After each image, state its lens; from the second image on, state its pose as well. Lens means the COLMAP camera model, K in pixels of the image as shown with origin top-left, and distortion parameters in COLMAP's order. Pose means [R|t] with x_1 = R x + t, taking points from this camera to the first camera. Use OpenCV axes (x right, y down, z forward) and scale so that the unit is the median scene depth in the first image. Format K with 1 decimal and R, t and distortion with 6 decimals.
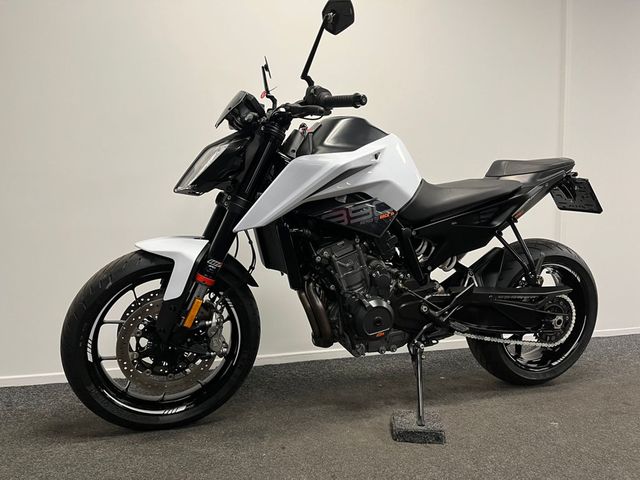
lens RADIAL K [[484.7, 0, 320.0], [0, 484.7, 240.0], [0, 0, 1]] dist [0.006005, -0.000740]
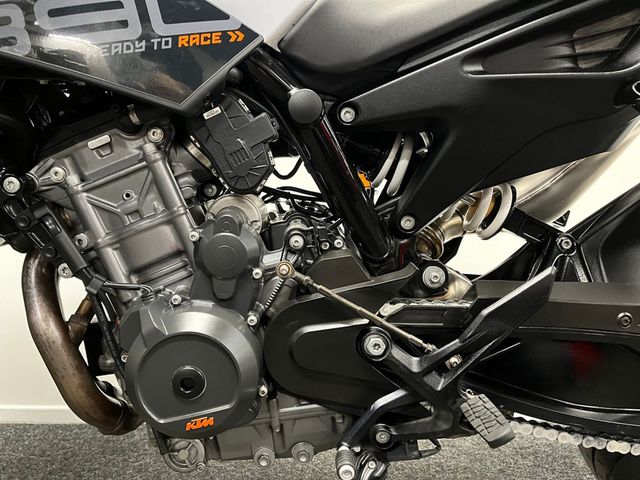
lens RADIAL K [[484.7, 0, 320.0], [0, 484.7, 240.0], [0, 0, 1]] dist [0.006005, -0.000740]
pose [[0.950511, -0.008109, -0.310584, 0.294688], [0.004167, 0.999902, -0.013354, 0.080440], [0.310662, 0.011399, 0.950452, 0.719921]]
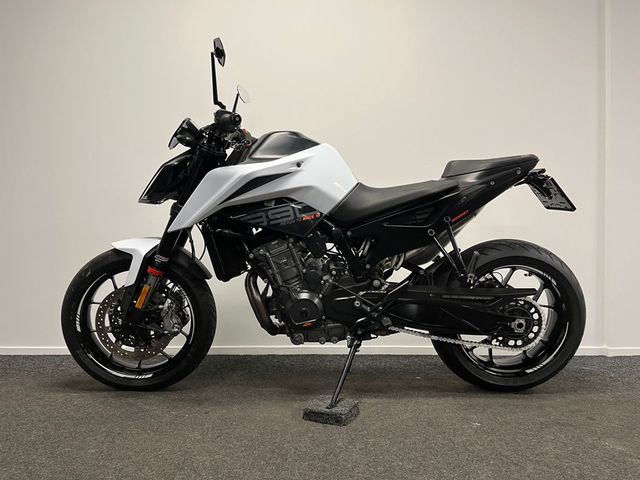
lens RADIAL K [[484.7, 0, 320.0], [0, 484.7, 240.0], [0, 0, 1]] dist [0.006005, -0.000740]
pose [[0.947693, -0.007974, -0.319083, 0.504158], [-0.000655, 0.999637, -0.026925, 0.031375], [0.319182, 0.025726, 0.947344, -0.044783]]
